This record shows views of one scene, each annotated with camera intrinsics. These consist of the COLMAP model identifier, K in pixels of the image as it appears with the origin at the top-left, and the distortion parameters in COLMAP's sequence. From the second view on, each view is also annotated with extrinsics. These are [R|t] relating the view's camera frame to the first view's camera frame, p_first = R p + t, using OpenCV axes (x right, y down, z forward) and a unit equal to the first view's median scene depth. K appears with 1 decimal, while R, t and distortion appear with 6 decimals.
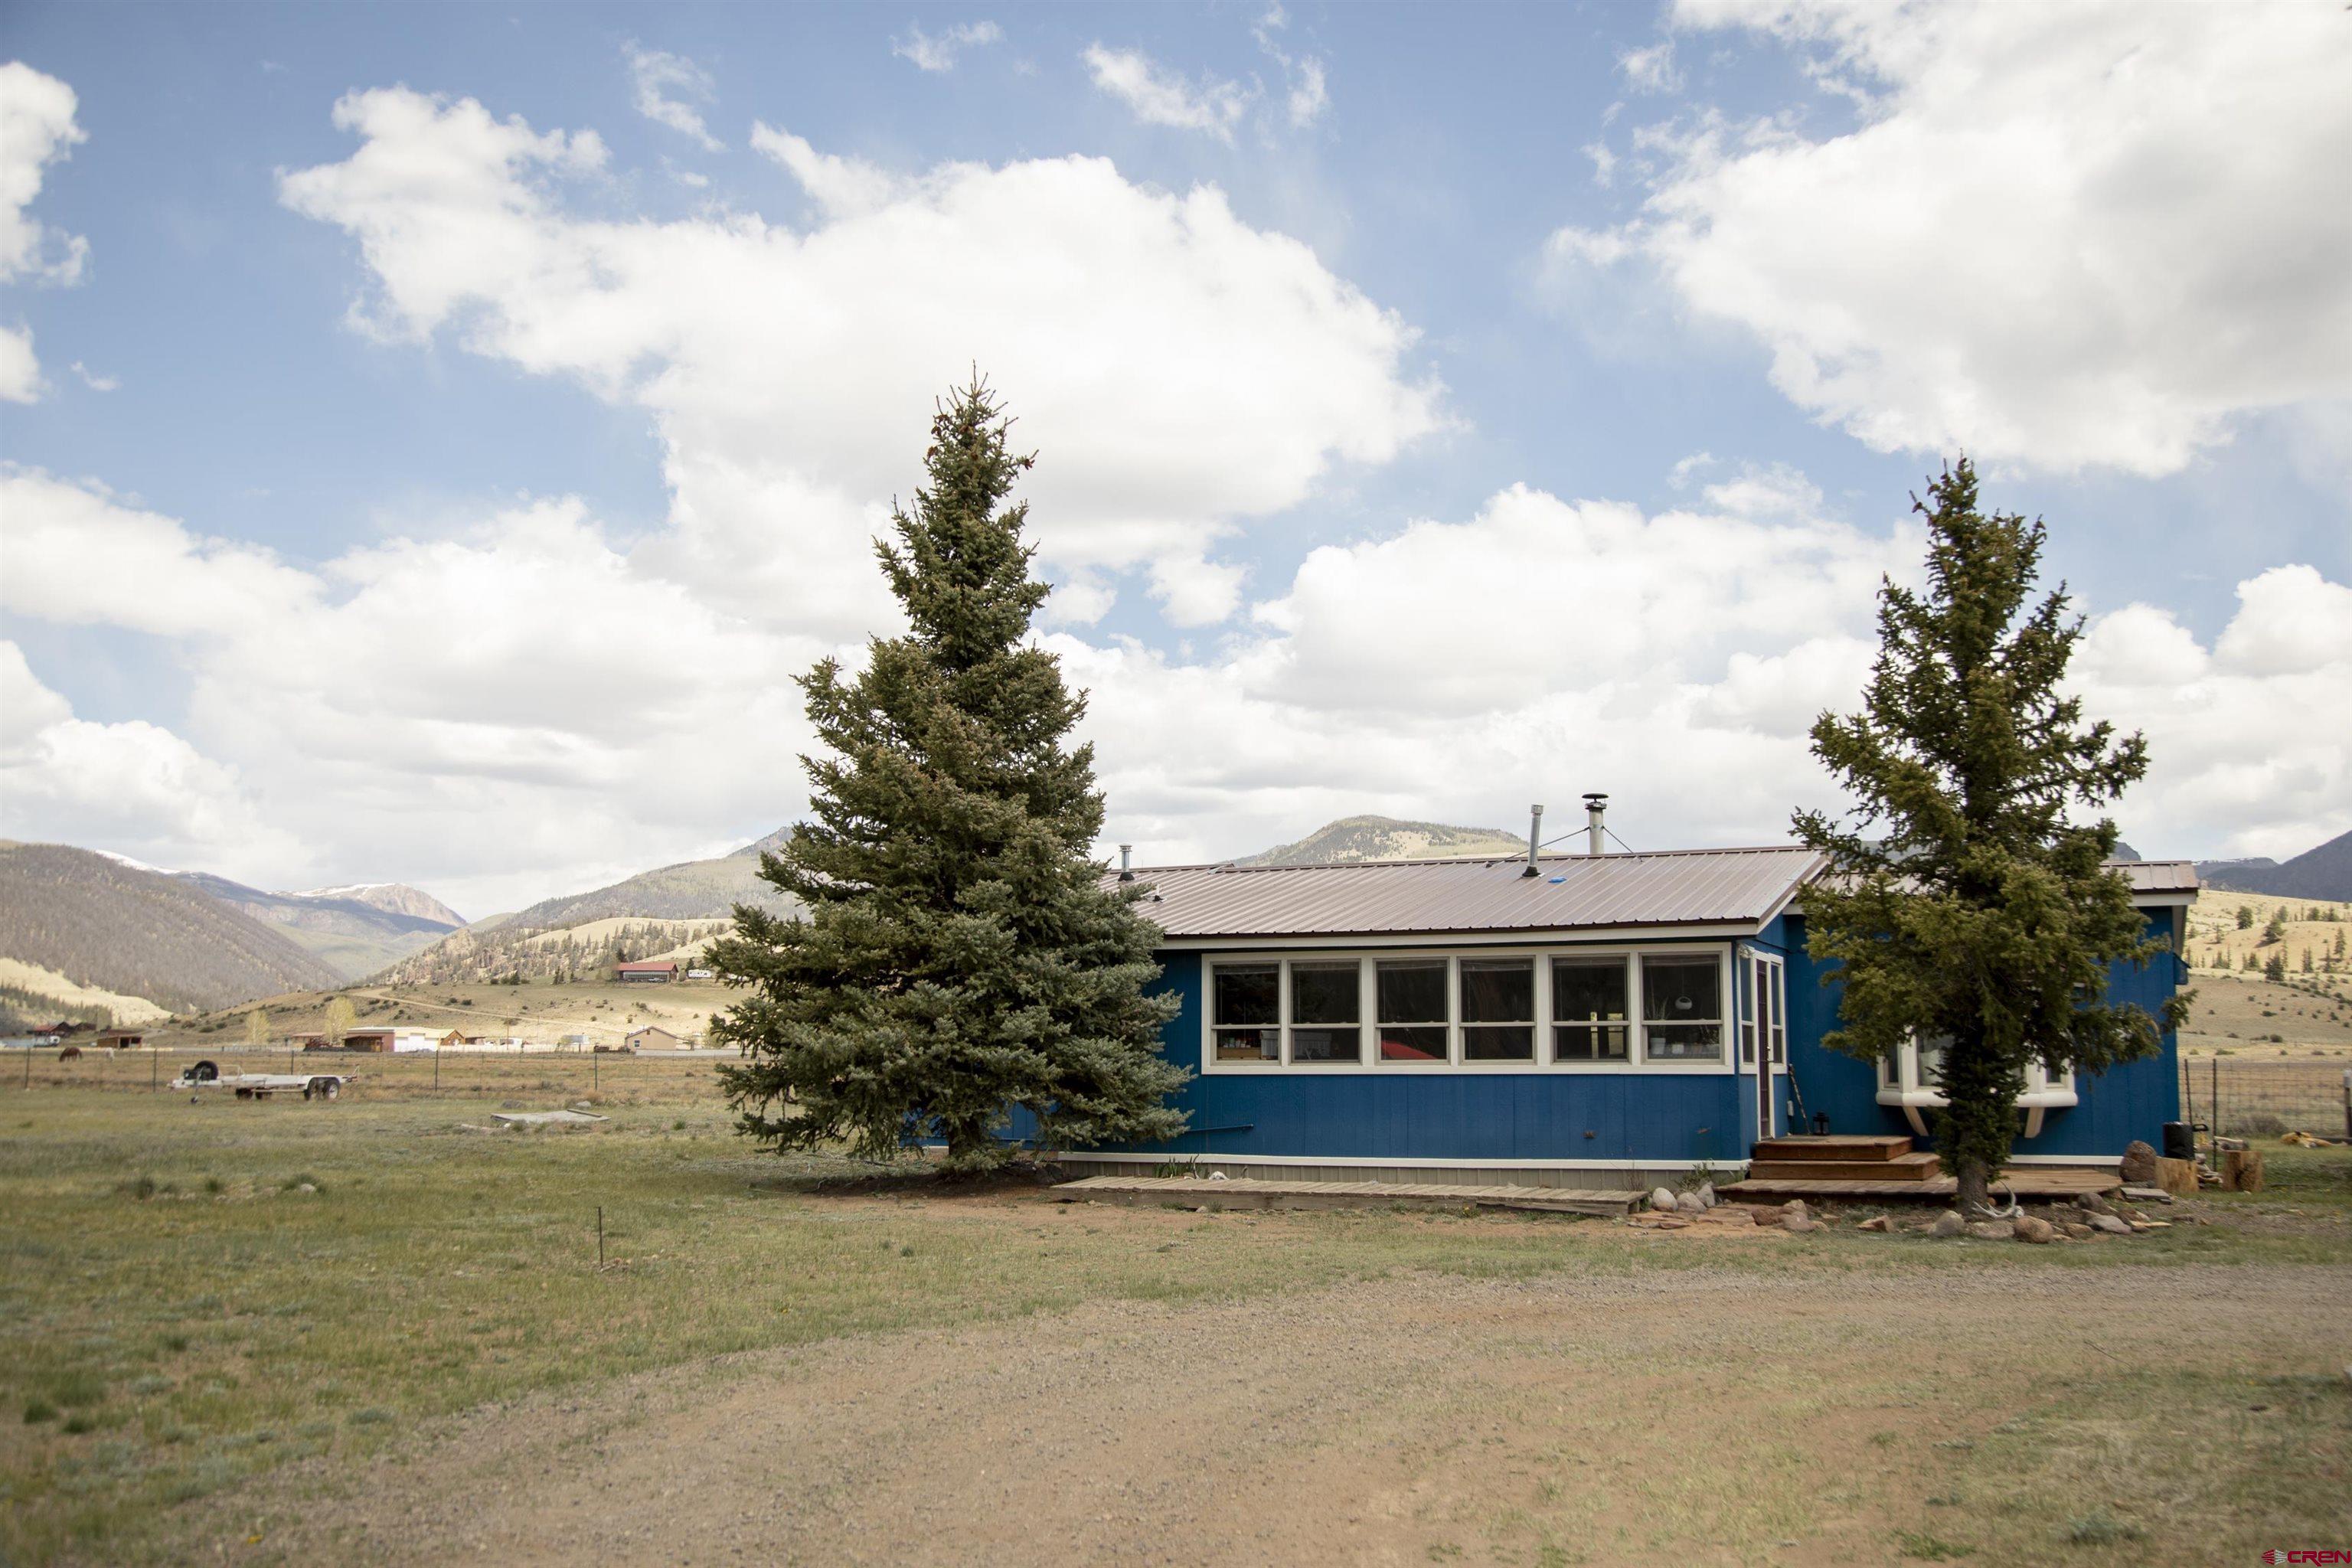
lens RADIAL K [[2200.3, 0, 1176.0], [0, 2200.3, 784.0], [0, 0, 1]] dist [0.055511, 0.016731]
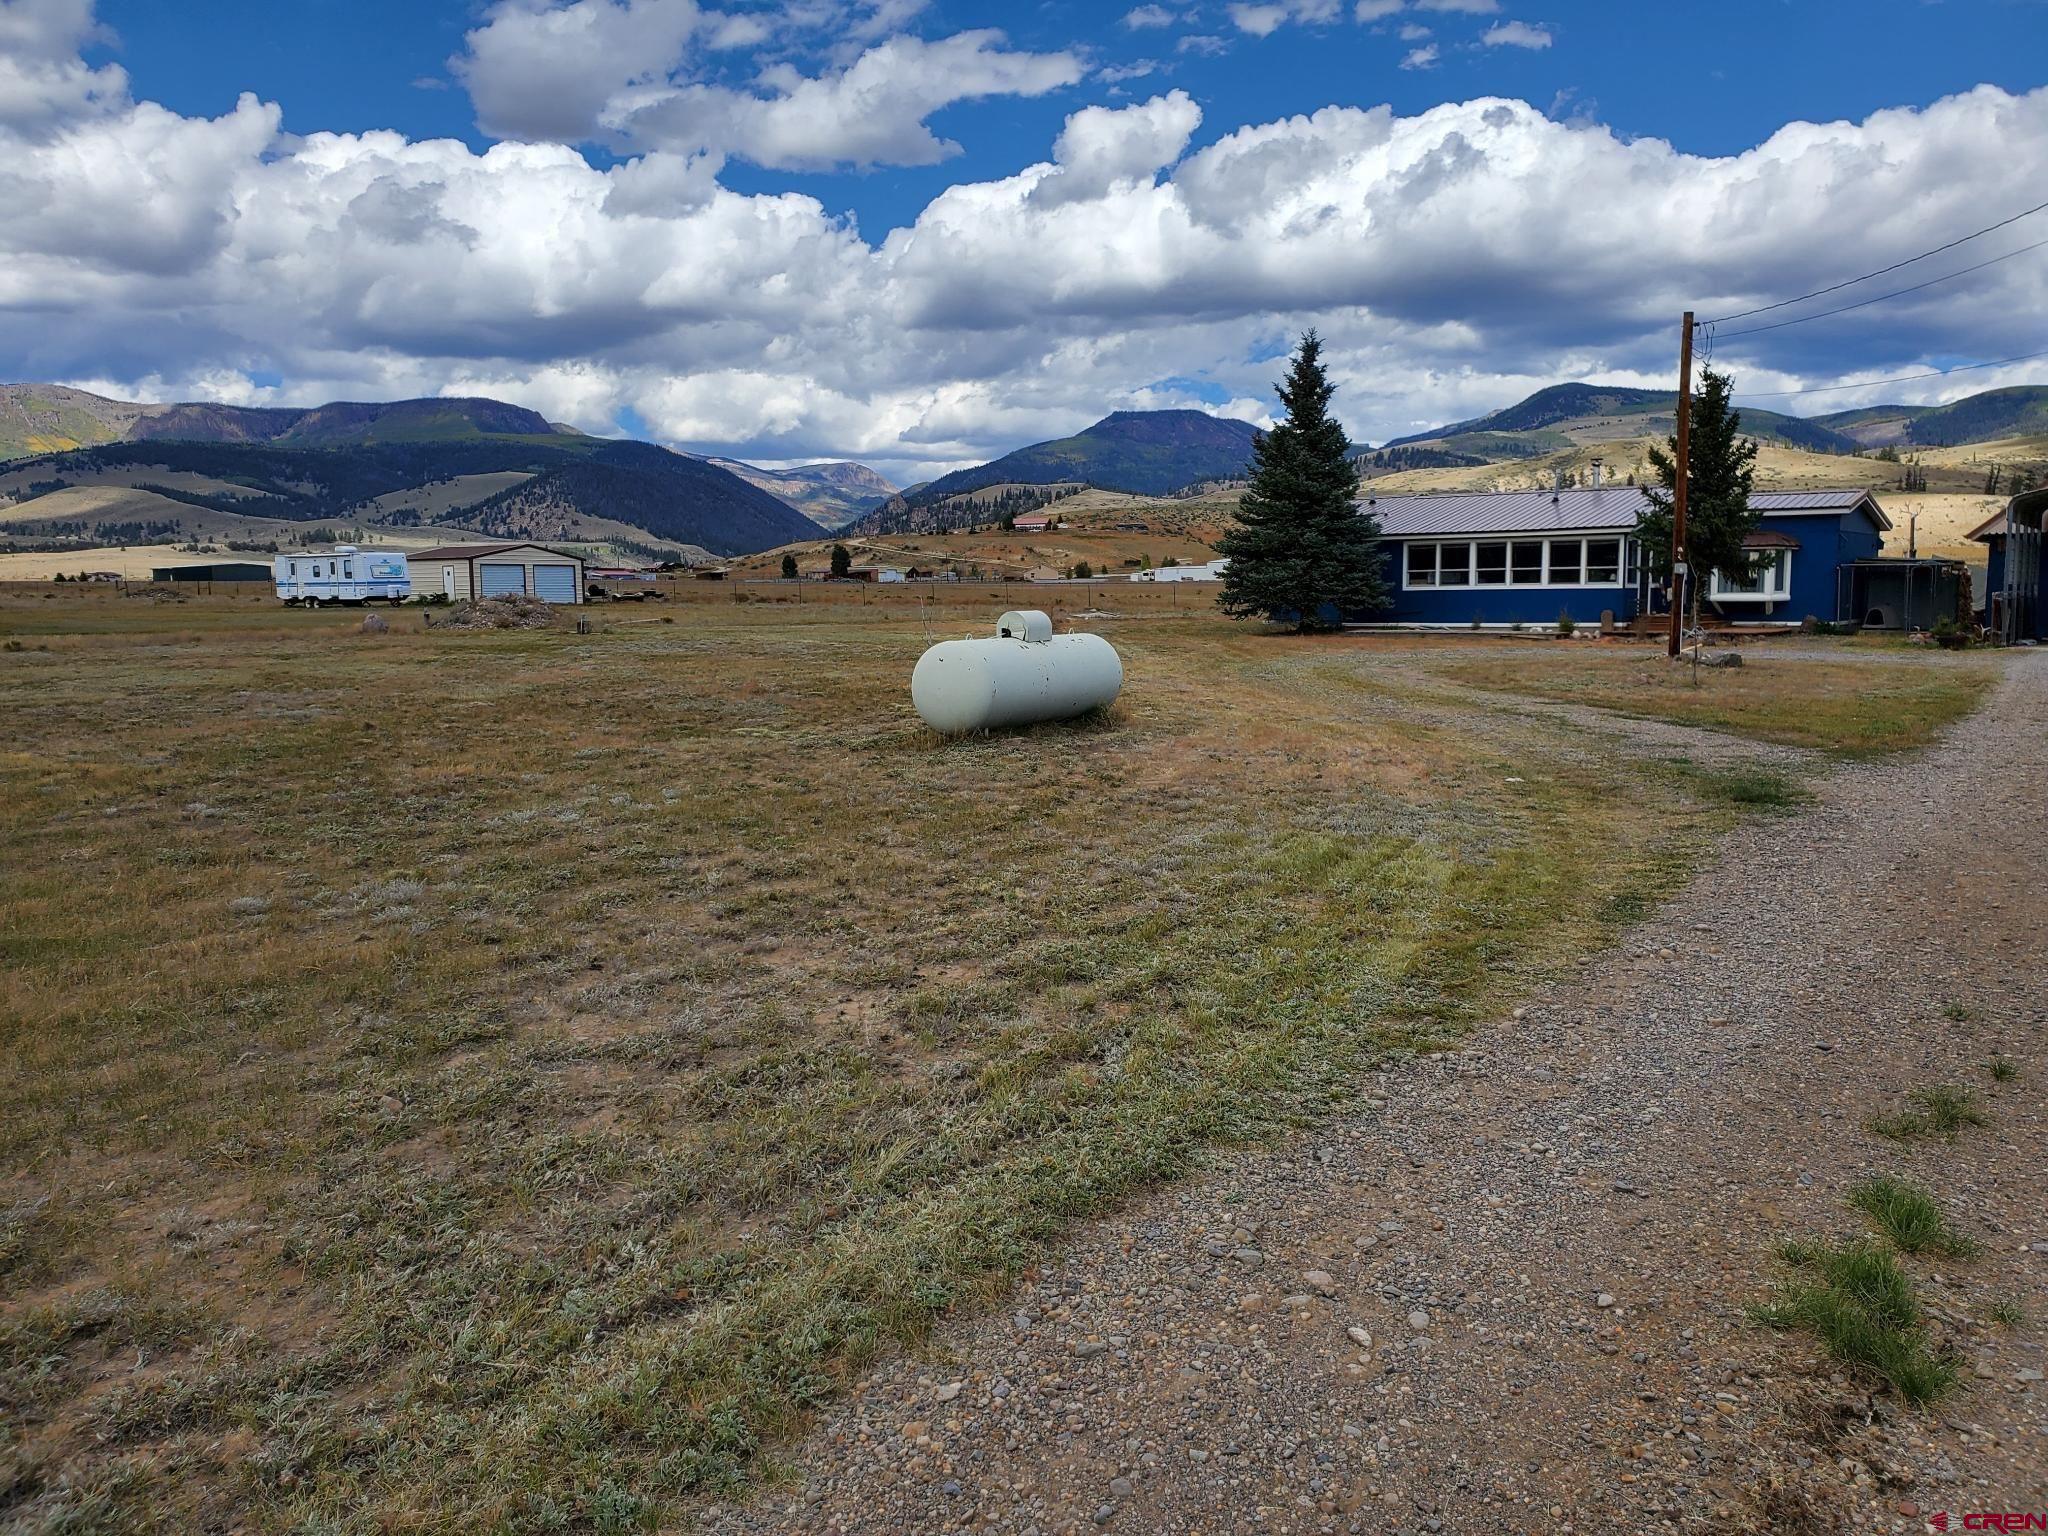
lens RADIAL K [[2150.8, 0, 1024.0], [0, 2150.8, 768.0], [0, 0, 1]] dist [-0.001643, -0.002868]
pose [[0.982289, 0.008519, -0.187176, 0.047752], [0.030414, 0.978468, 0.204145, -0.172410], [0.184885, -0.206222, 0.960880, -1.388514]]
